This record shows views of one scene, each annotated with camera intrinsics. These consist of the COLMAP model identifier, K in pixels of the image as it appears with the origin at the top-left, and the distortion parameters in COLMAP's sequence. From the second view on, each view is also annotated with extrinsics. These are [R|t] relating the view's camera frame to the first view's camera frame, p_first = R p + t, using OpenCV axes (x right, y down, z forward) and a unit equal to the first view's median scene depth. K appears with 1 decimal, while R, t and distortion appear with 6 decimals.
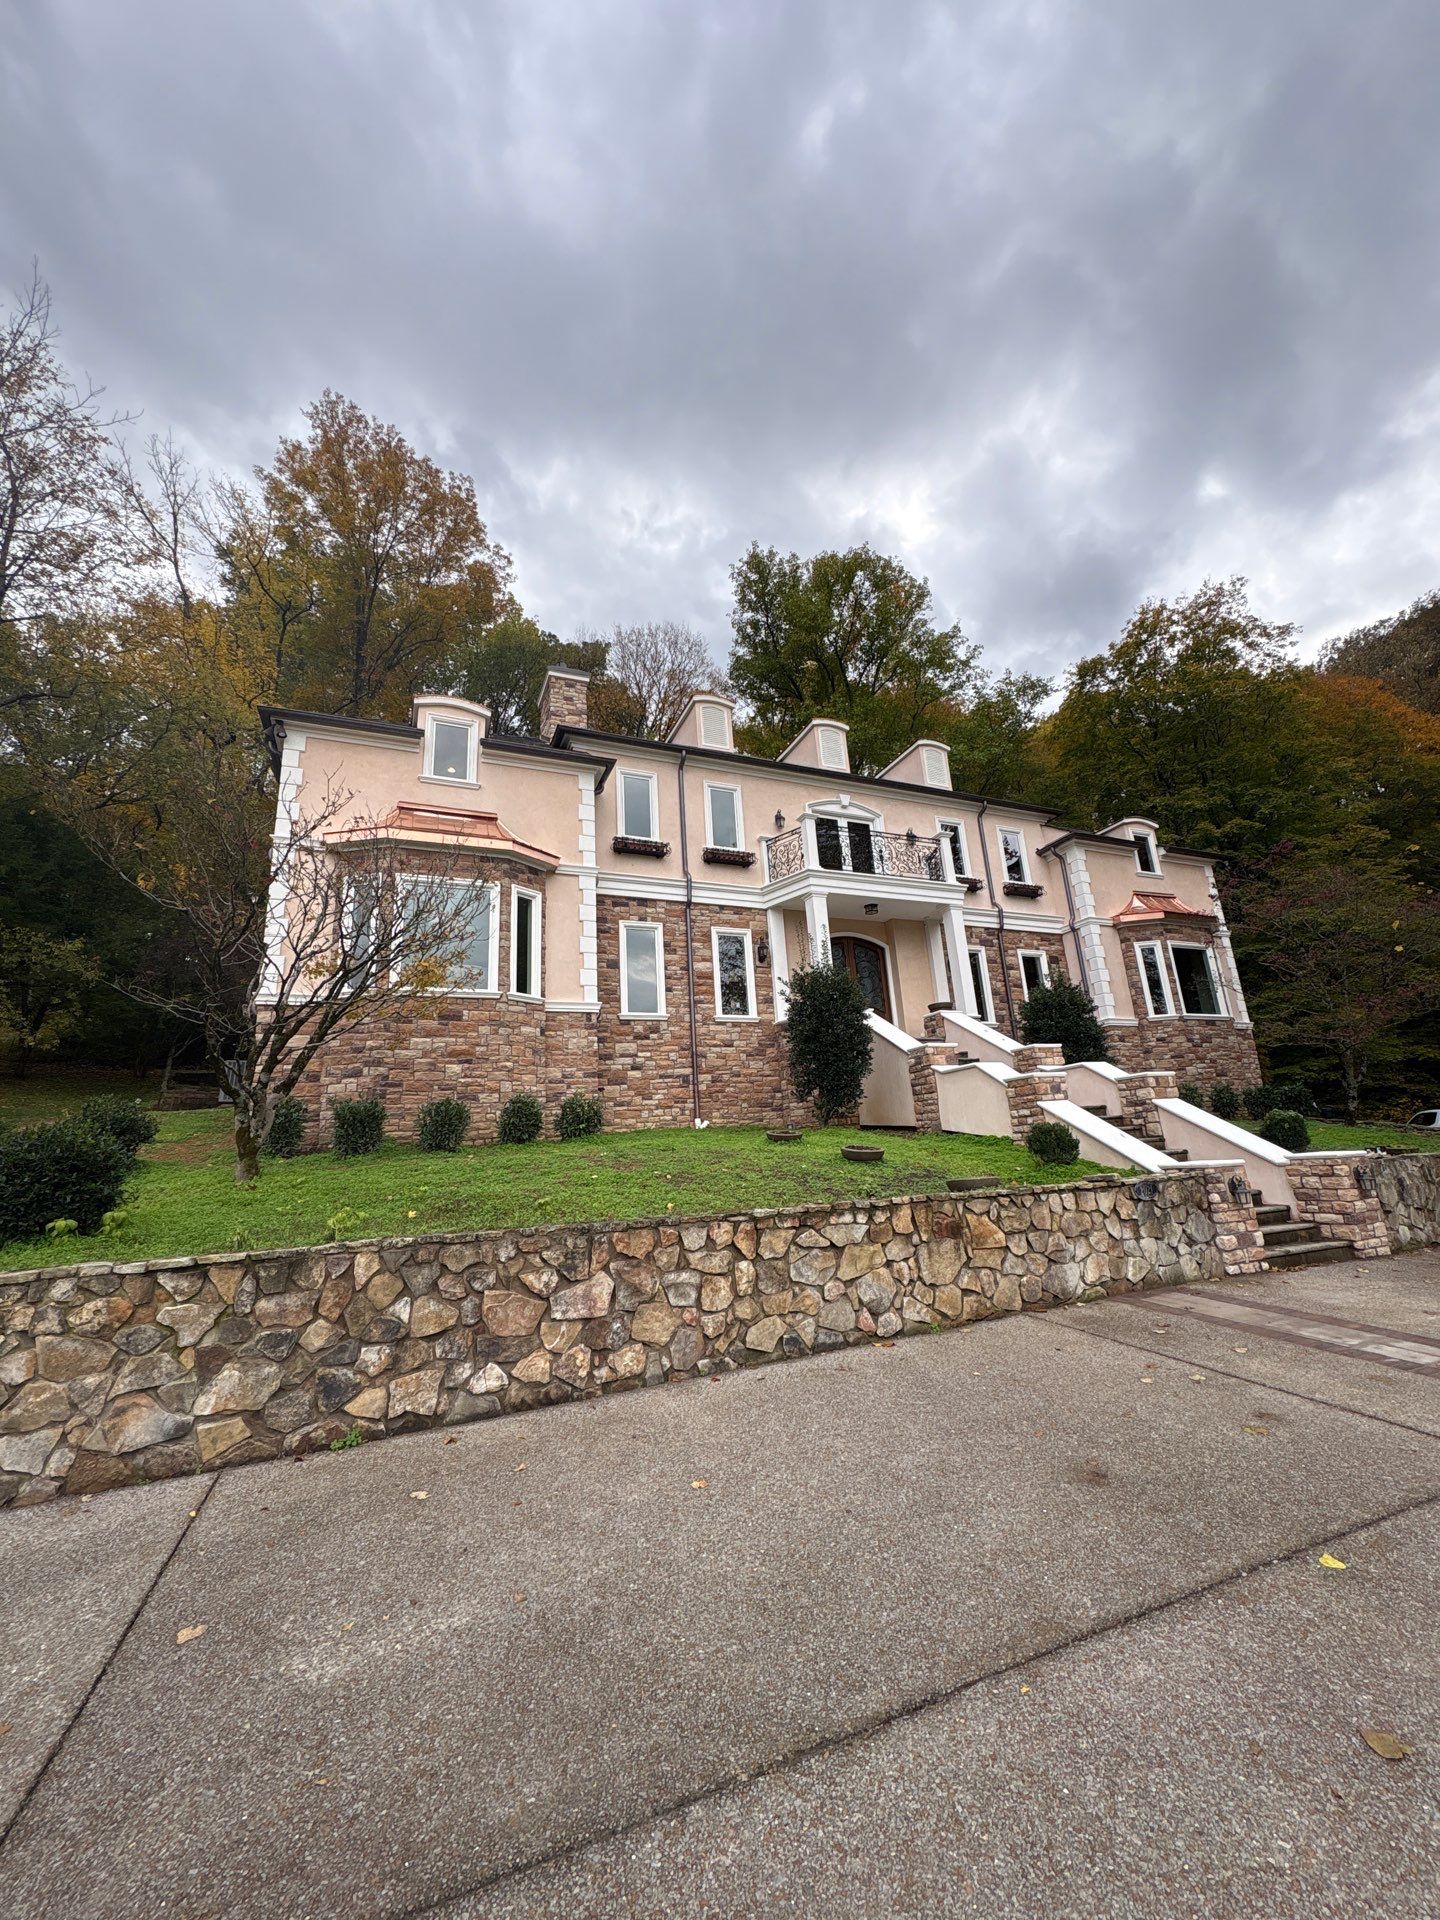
lens RADIAL K [[760.3, 0, 704.9], [0, 760.3, 960.5], [0, 0, 1]] dist [0.000728, -0.000833]
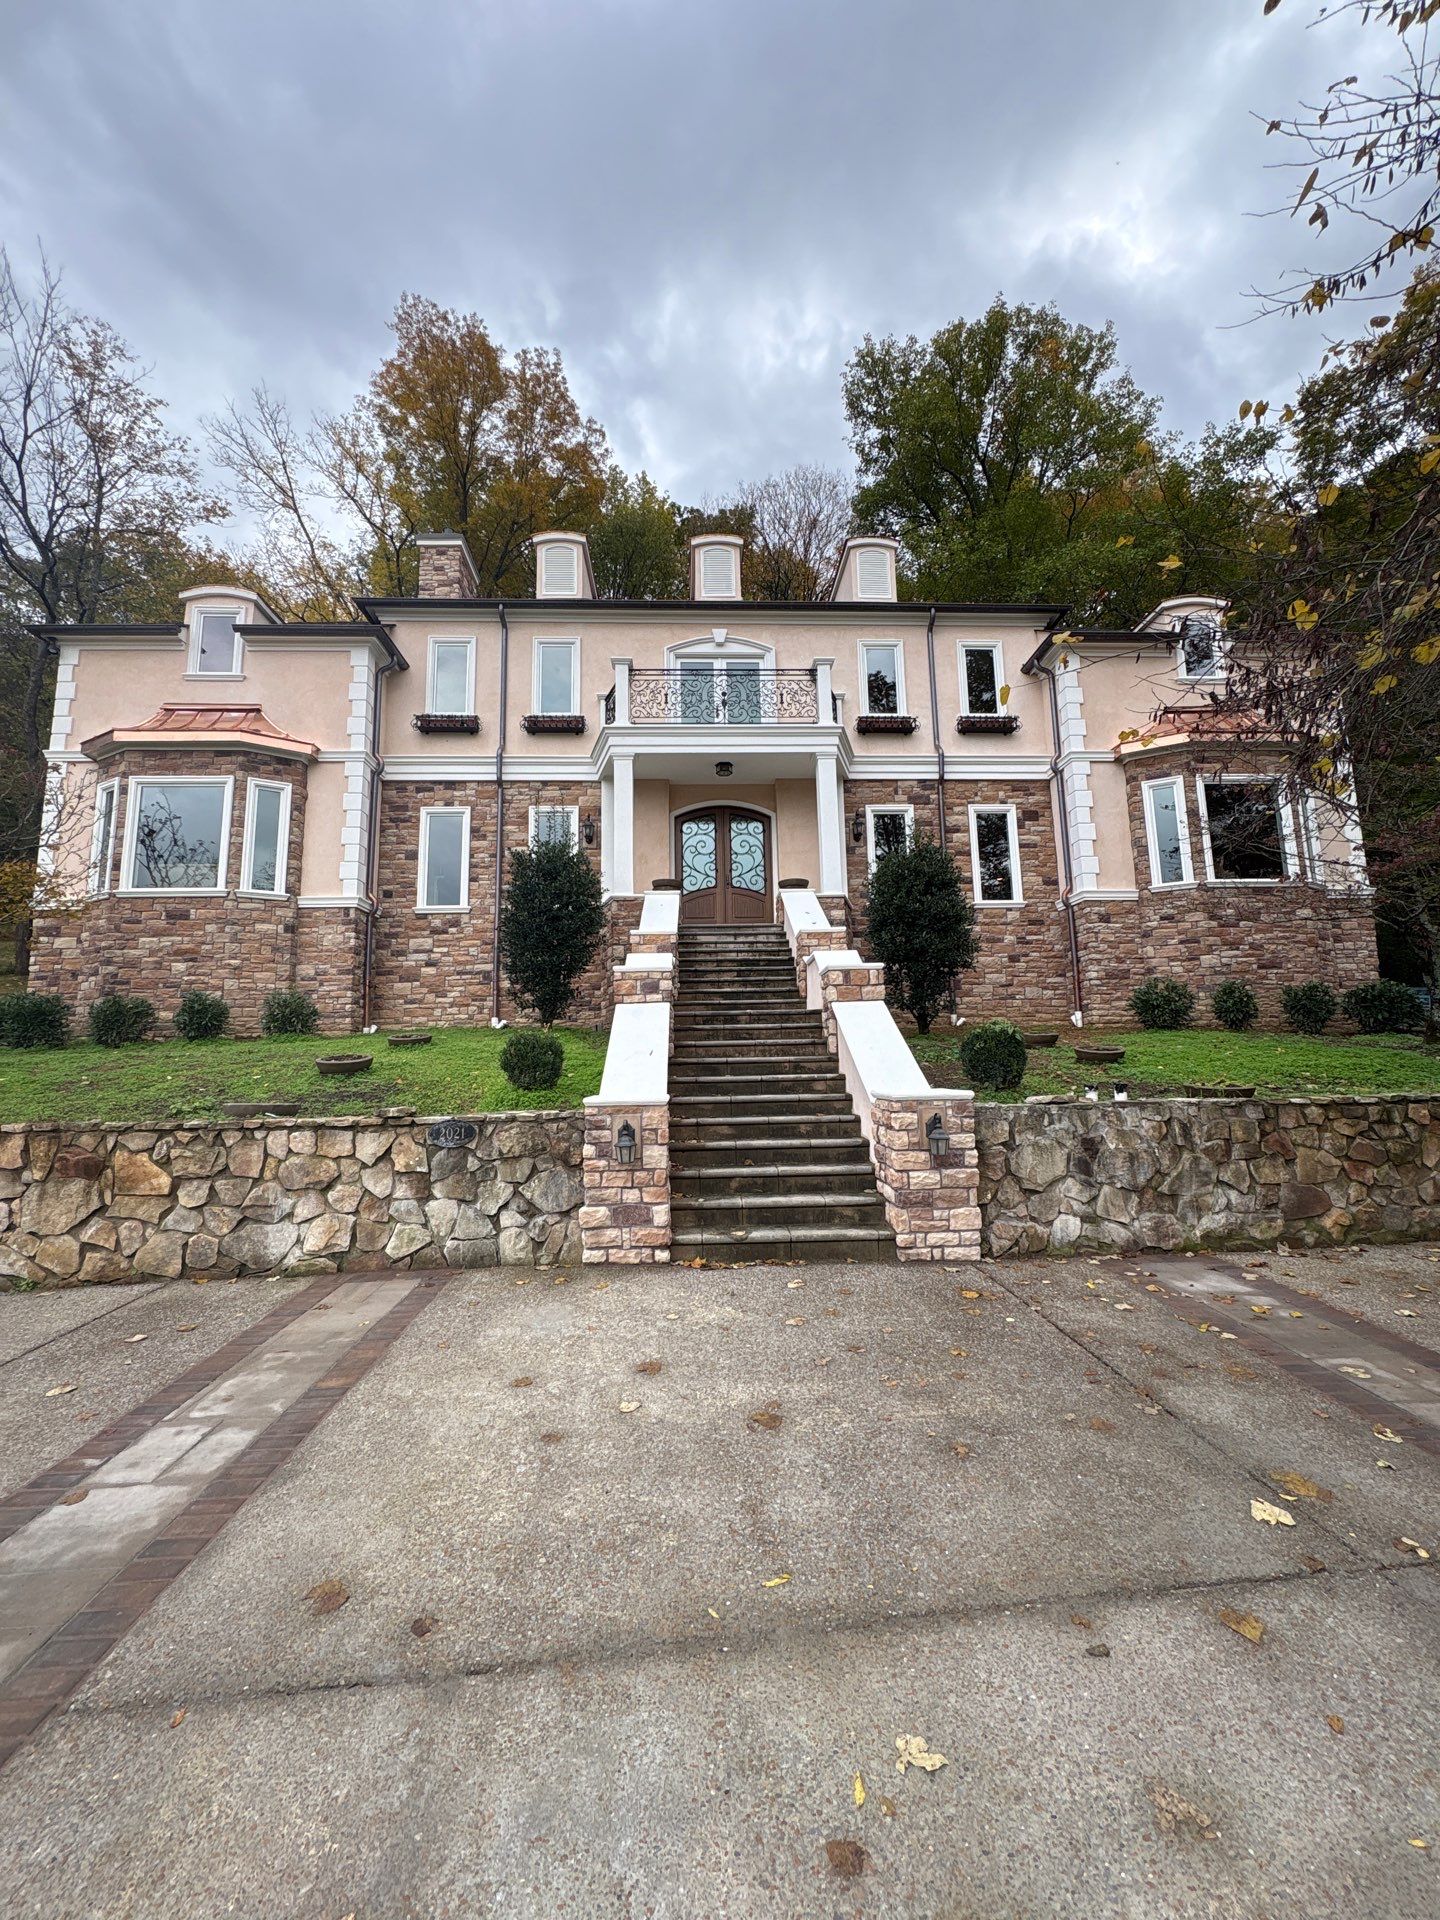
lens RADIAL K [[760.3, 0, 714.1], [0, 760.3, 953.3], [0, 0, 1]] dist [0.000728, -0.000833]
pose [[0.939198, -0.013196, -0.343122, 0.586648], [0.056933, 0.991415, 0.117710, 0.038553], [0.338623, -0.130088, 0.931886, 0.252503]]
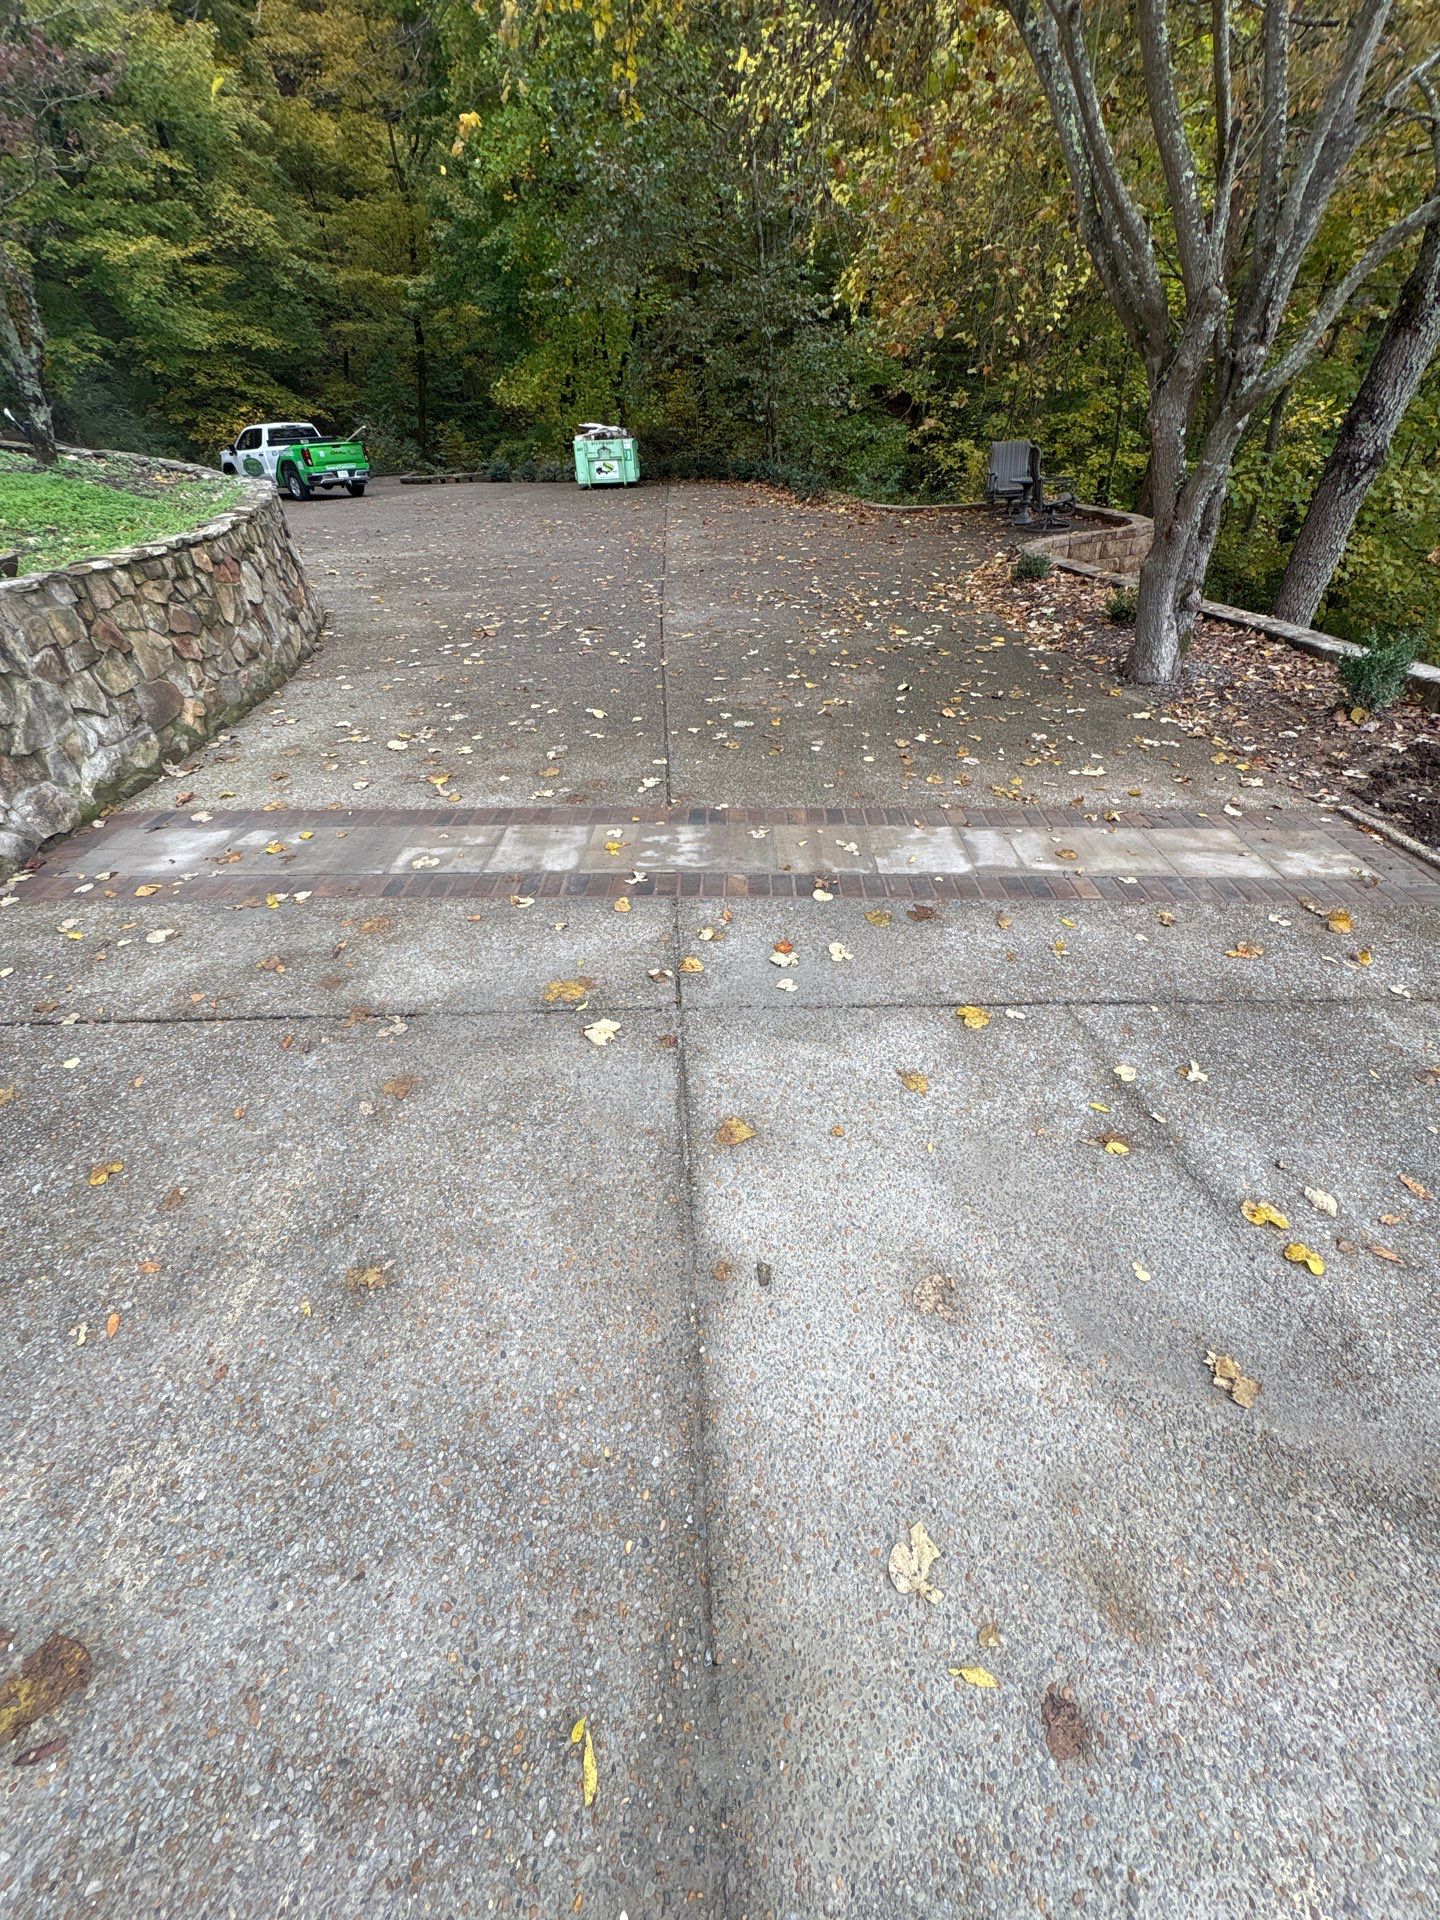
lens RADIAL K [[760.3, 0, 726.0], [0, 760.3, 960.3], [0, 0, 1]] dist [0.000728, -0.000833]
pose [[0.393424, -0.520984, 0.757491, 0.528763], [-0.193154, 0.758706, 0.622139, 0.070206], [-0.898838, -0.391077, 0.197863, 0.398769]]
